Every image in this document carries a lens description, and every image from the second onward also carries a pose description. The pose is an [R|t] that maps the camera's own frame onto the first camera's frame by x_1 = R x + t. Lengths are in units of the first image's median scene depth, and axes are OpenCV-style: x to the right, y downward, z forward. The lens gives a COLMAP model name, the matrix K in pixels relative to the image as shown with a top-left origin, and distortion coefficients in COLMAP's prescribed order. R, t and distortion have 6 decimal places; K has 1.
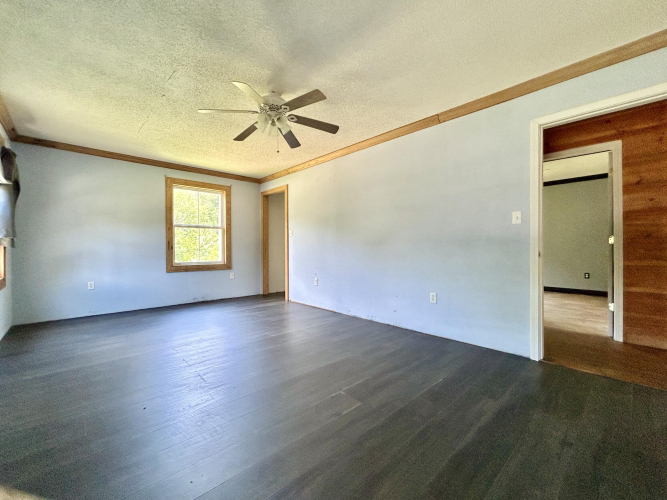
lens RADIAL K [[268.9, 0, 334.8], [0, 268.9, 248.6], [0, 0, 1]] dist [-0.002039, 0.001002]
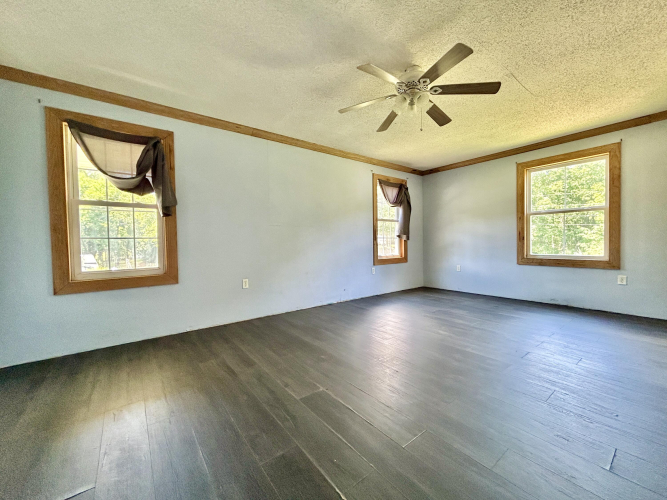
lens RADIAL K [[268.9, 0, 334.3], [0, 268.9, 249.7], [0, 0, 1]] dist [-0.002039, 0.001002]
pose [[-0.079998, 0.040556, -0.995970, 0.379598], [0.021820, 0.999004, 0.038927, -0.014322], [0.996556, -0.018618, -0.080803, 0.425581]]
